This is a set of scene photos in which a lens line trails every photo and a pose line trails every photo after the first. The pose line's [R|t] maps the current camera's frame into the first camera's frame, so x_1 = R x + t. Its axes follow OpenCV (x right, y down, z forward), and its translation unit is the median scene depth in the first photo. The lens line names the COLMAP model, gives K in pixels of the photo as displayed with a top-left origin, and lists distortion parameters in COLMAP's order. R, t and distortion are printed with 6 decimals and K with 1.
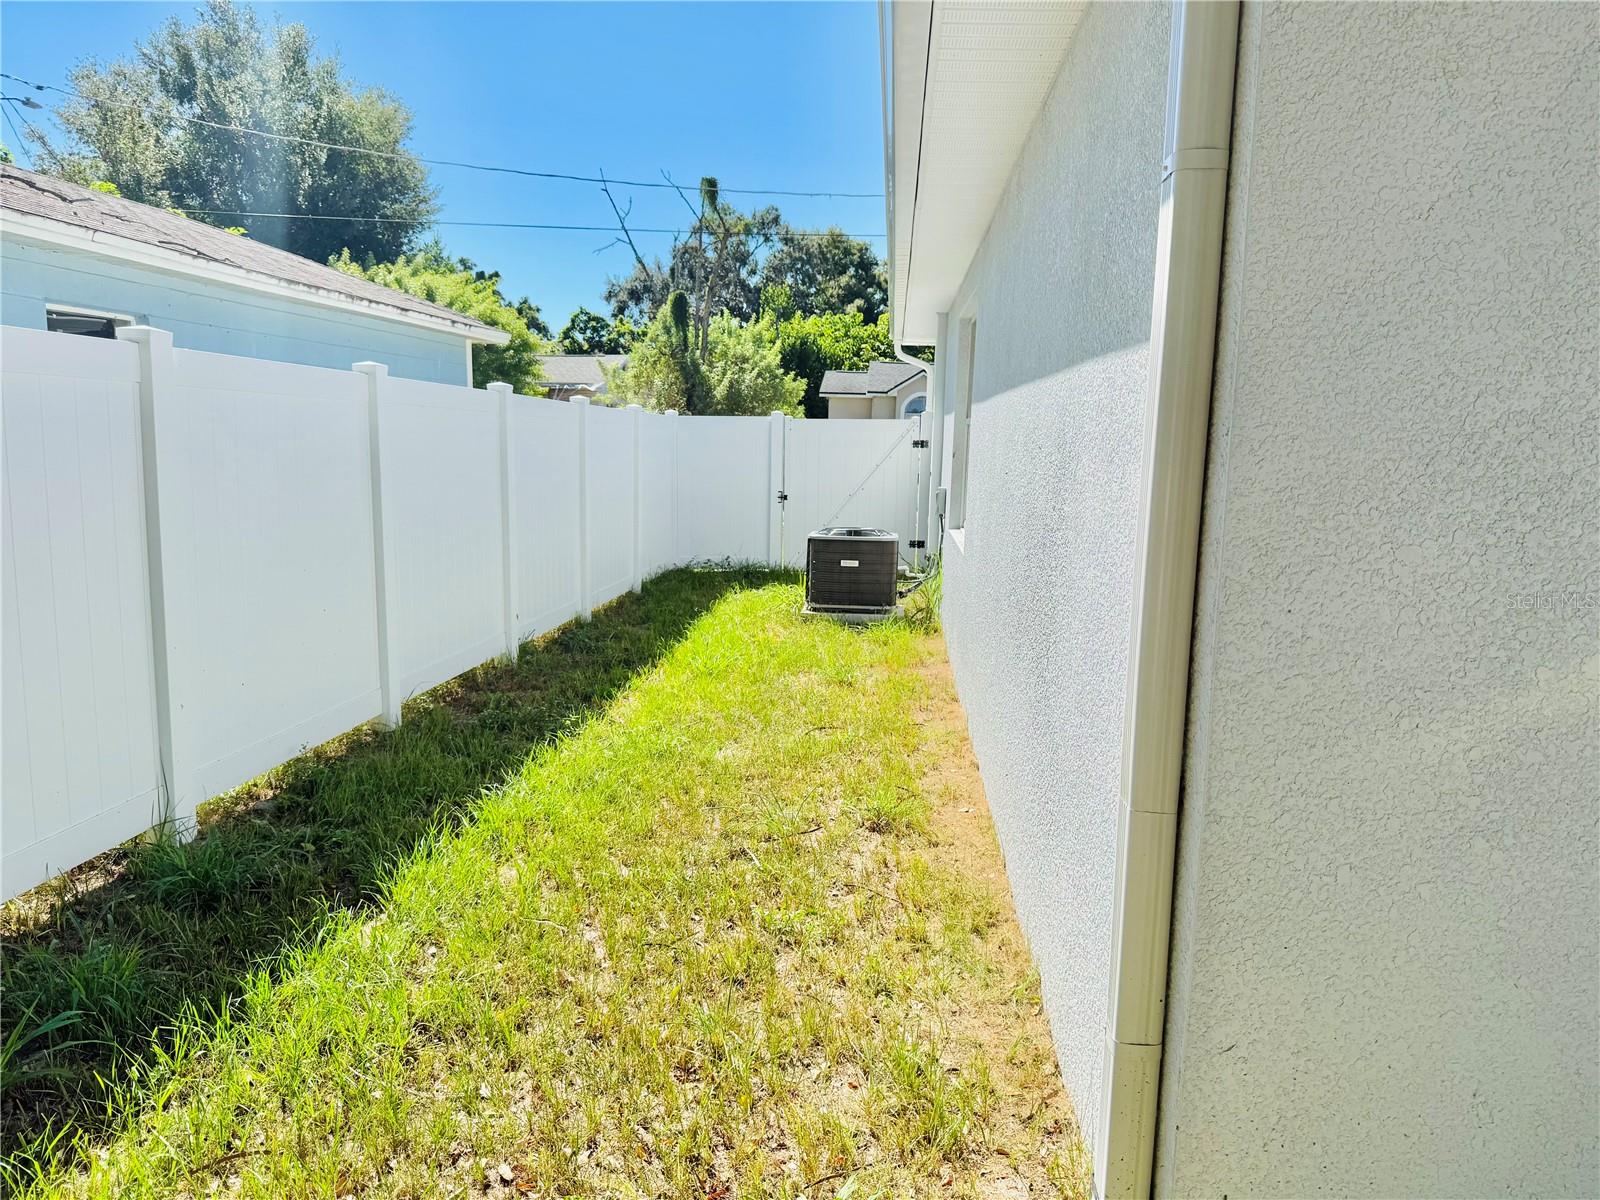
lens RADIAL K [[1124.1, 0, 800.4], [0, 1124.1, 601.7], [0, 0, 1]] dist [-0.006155, -0.002753]
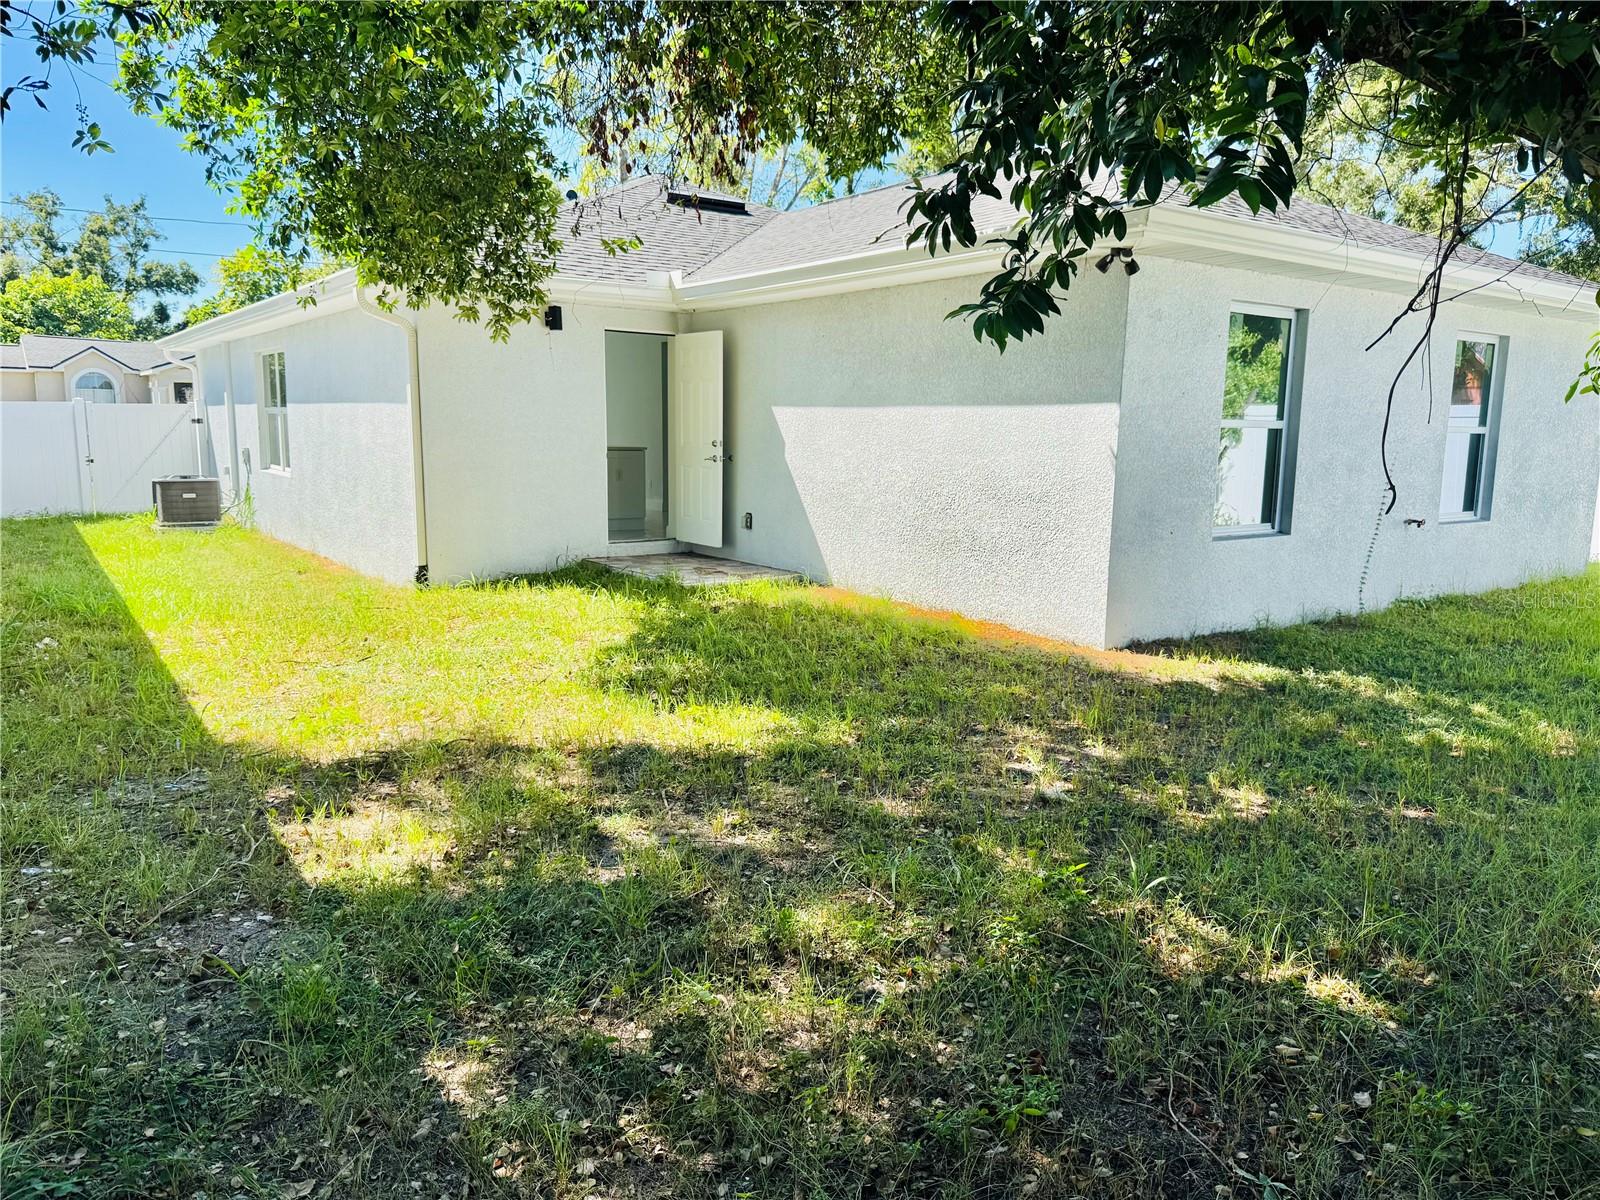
lens RADIAL K [[1124.1, 0, 800.3], [0, 1124.1, 601.6], [0, 0, 1]] dist [-0.006155, -0.002753]
pose [[0.757993, -0.110940, 0.642759, -0.335242], [0.094327, 0.993715, 0.060277, 0.101304], [-0.645407, 0.014940, 0.763693, -0.794460]]
